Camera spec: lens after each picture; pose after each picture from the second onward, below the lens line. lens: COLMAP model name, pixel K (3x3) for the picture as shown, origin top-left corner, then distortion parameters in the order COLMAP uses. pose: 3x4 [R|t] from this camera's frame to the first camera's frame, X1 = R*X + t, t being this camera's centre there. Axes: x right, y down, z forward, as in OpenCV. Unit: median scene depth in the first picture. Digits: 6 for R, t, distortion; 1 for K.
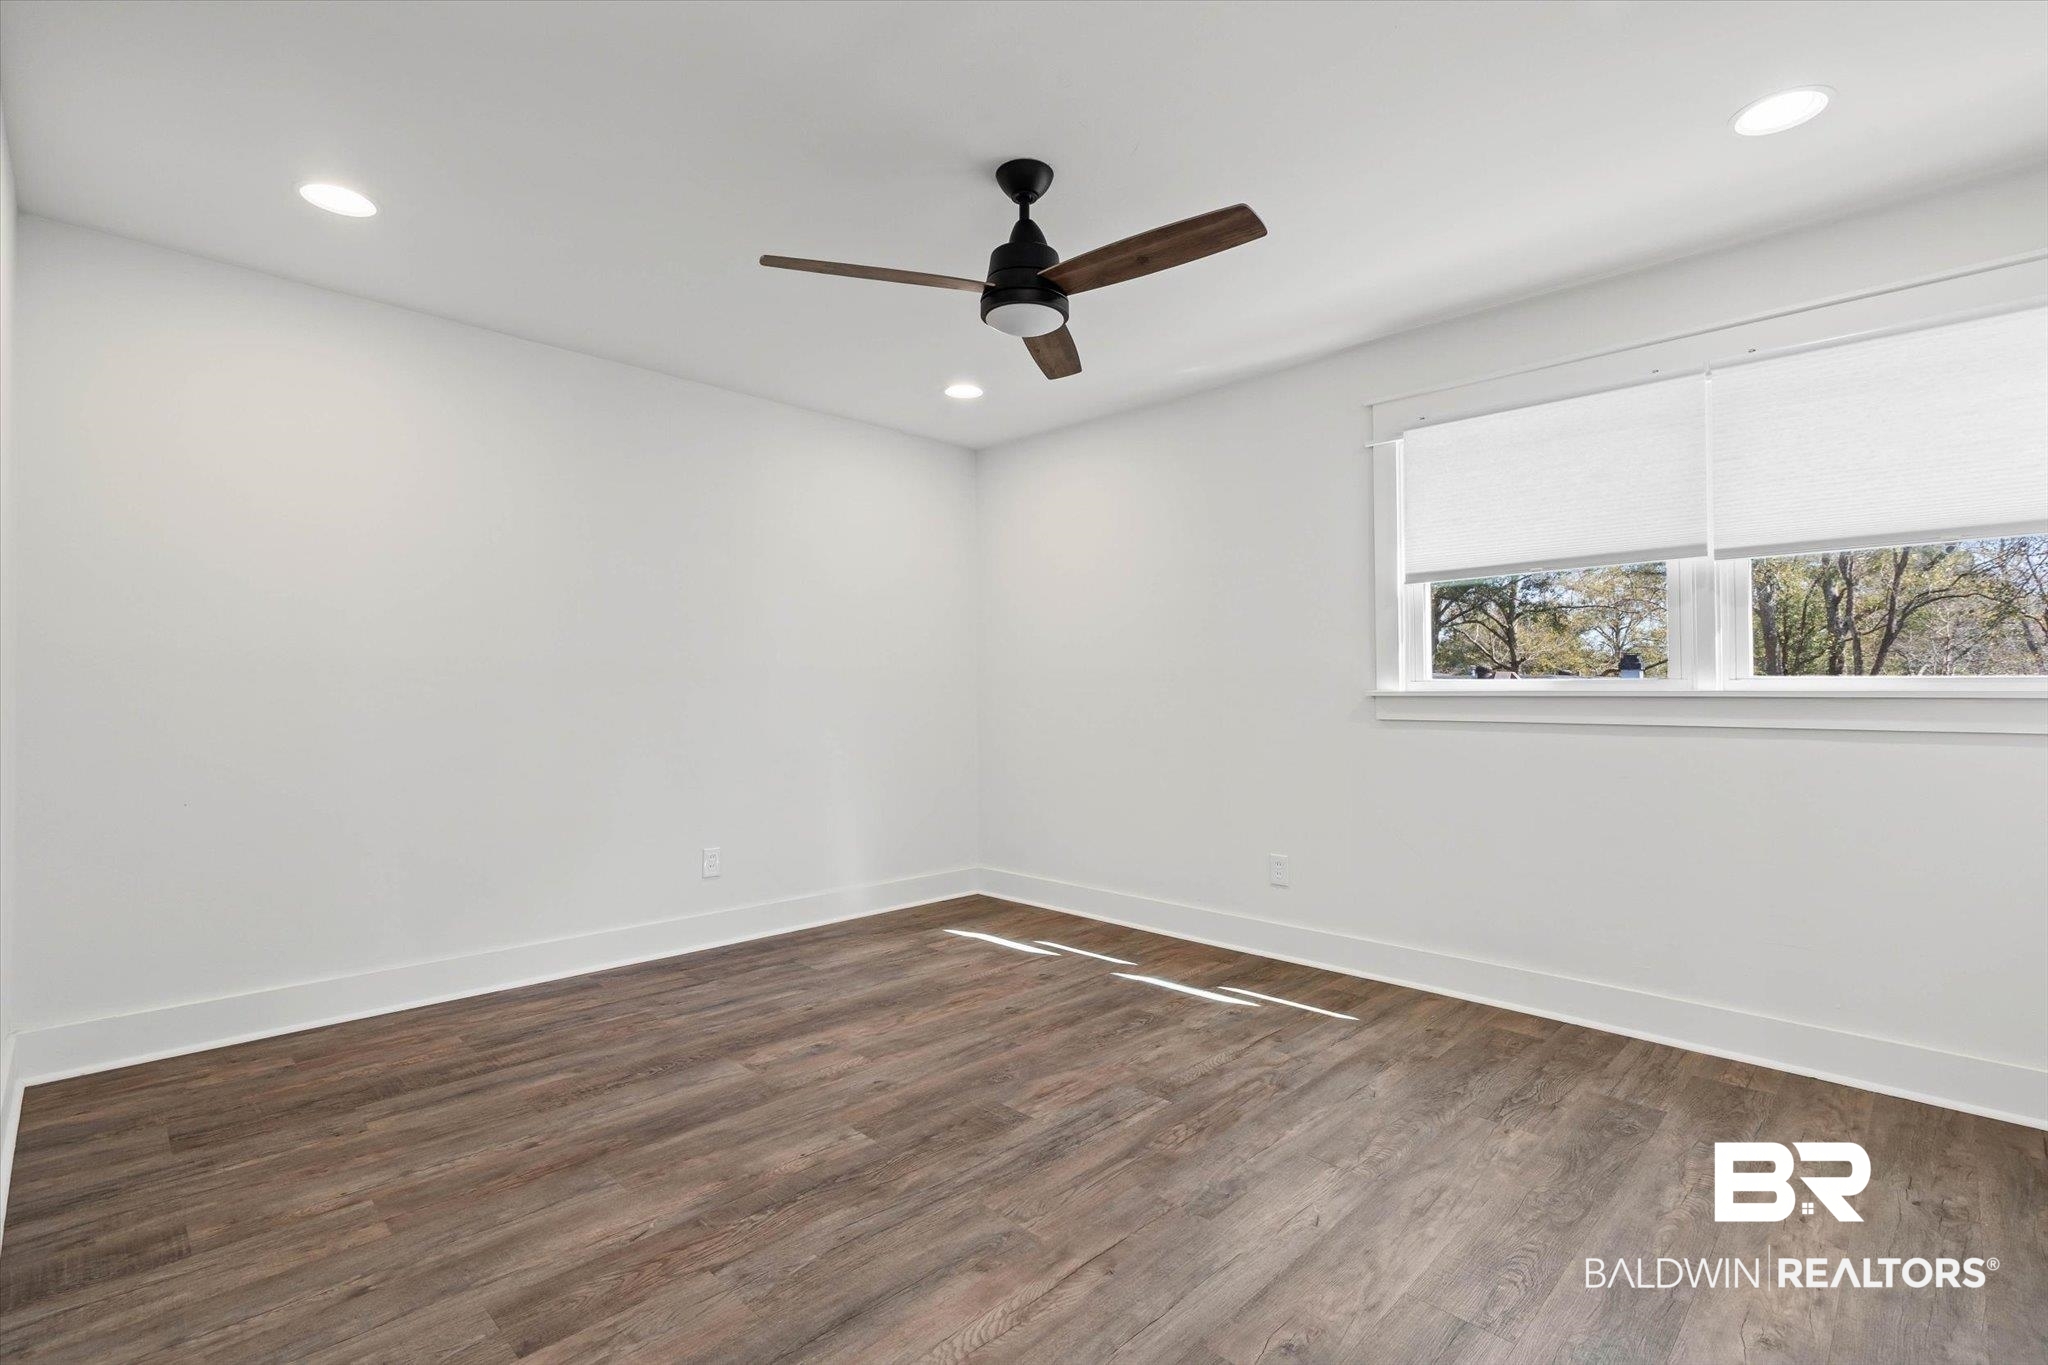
lens RADIAL K [[925.9, 0, 1016.4], [0, 925.9, 681.1], [0, 0, 1]] dist [-0.004306, 0.001069]
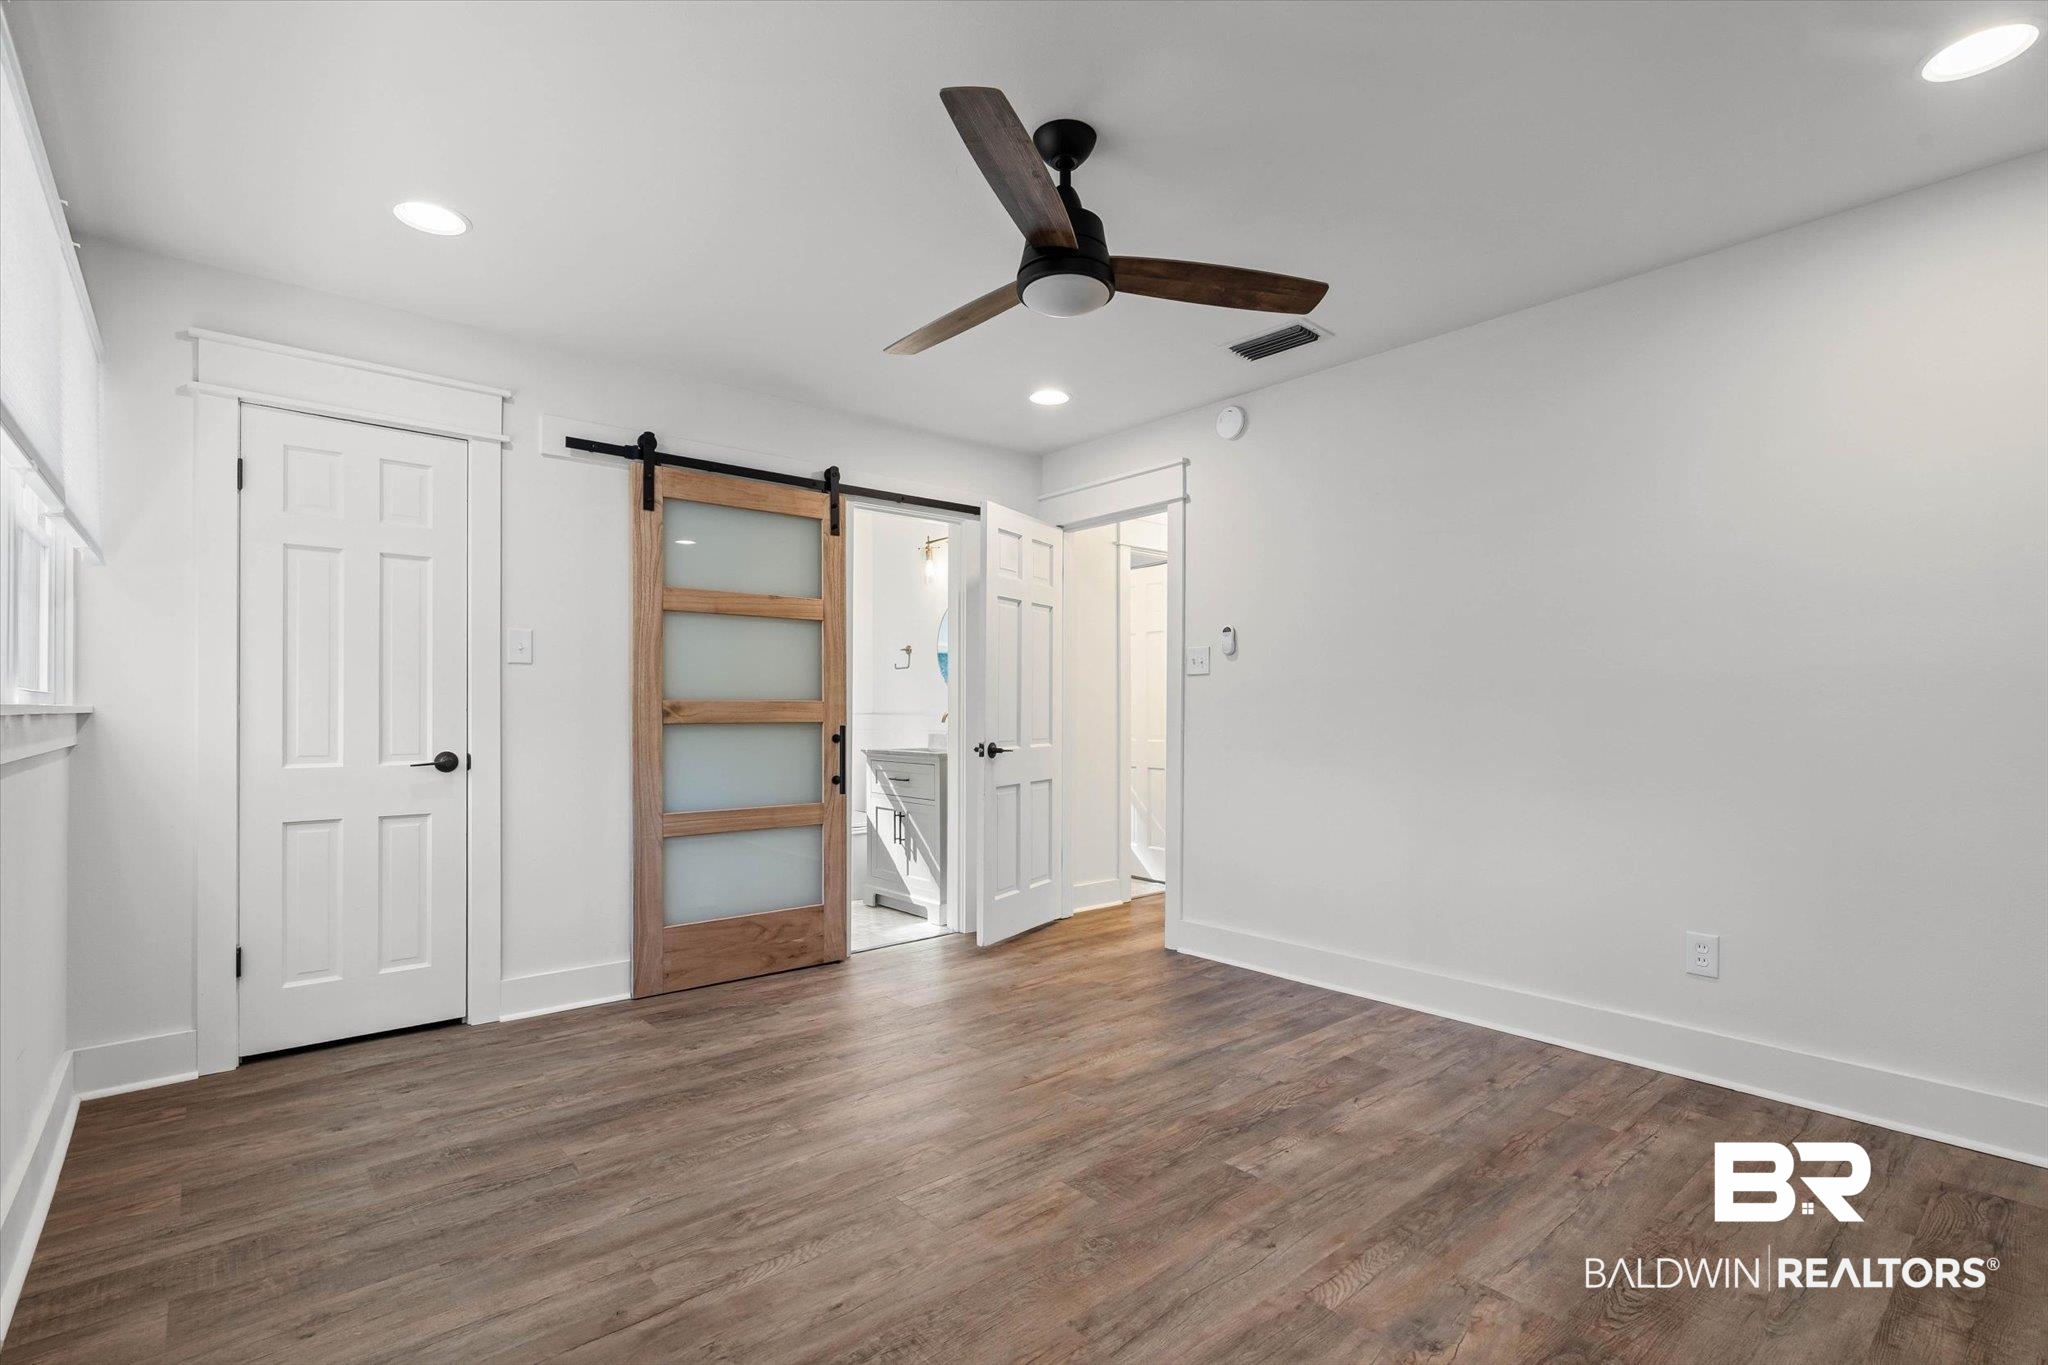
lens RADIAL K [[925.9, 0, 1016.4], [0, 925.9, 681.1], [0, 0, 1]] dist [-0.004306, 0.001069]
pose [[-0.995874, -0.000540, 0.090742, -0.019306], [-0.004392, 0.999097, -0.042257, 0.023872], [-0.090637, -0.042481, -0.994977, 2.028400]]
